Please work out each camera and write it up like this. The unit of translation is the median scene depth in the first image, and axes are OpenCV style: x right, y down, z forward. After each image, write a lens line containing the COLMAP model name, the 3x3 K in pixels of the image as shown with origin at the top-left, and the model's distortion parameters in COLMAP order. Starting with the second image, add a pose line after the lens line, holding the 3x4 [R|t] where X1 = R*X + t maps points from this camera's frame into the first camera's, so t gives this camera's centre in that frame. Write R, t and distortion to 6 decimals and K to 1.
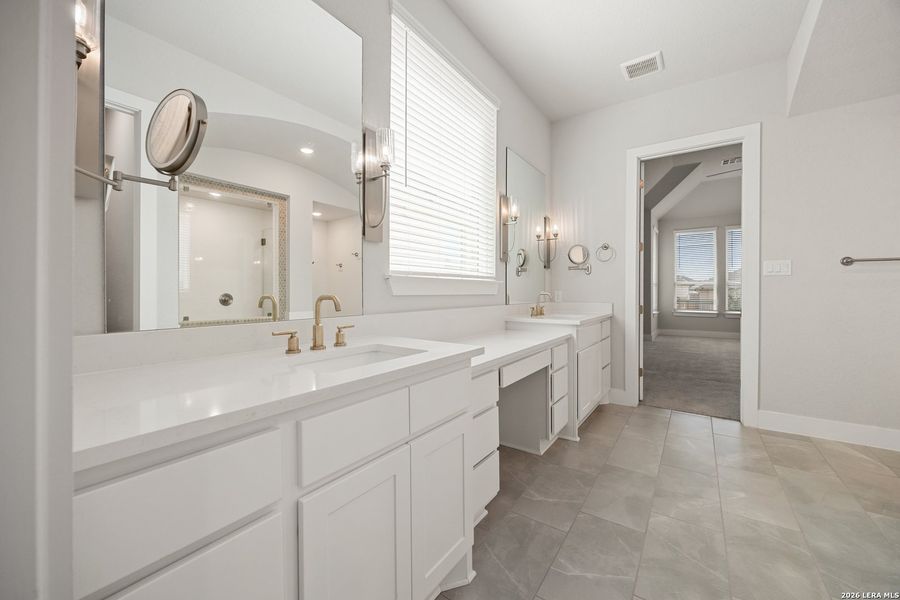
lens RADIAL K [[354.5, 0, 455.3], [0, 354.5, 295.5], [0, 0, 1]] dist [-0.003511, -0.000272]
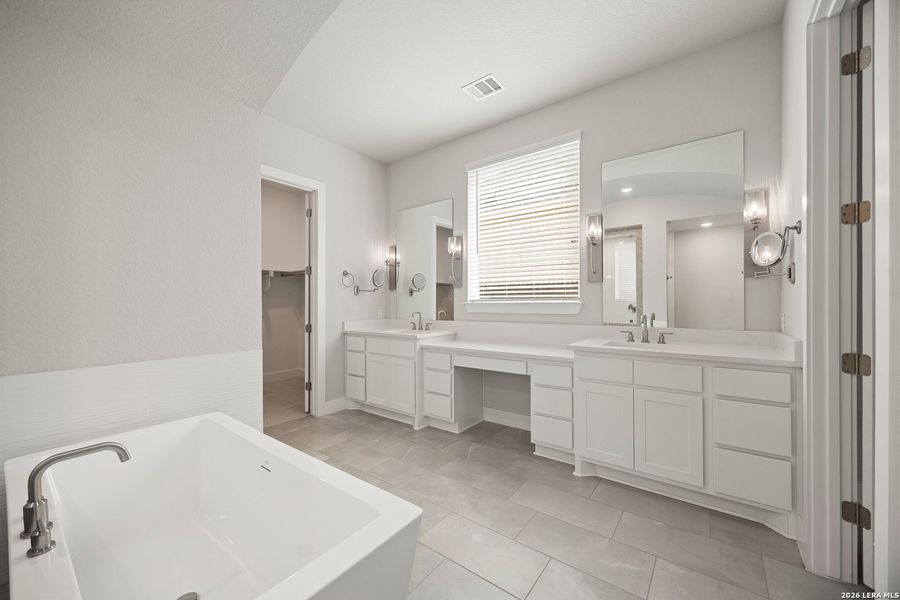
lens RADIAL K [[354.5, 0, 454.1], [0, 354.5, 299.7], [0, 0, 1]] dist [-0.003511, -0.000272]
pose [[-0.056023, 0.003708, -0.998423, 1.817700], [0.001513, 0.999992, 0.003629, -0.079009], [0.998428, -0.001307, -0.056029, 1.028757]]
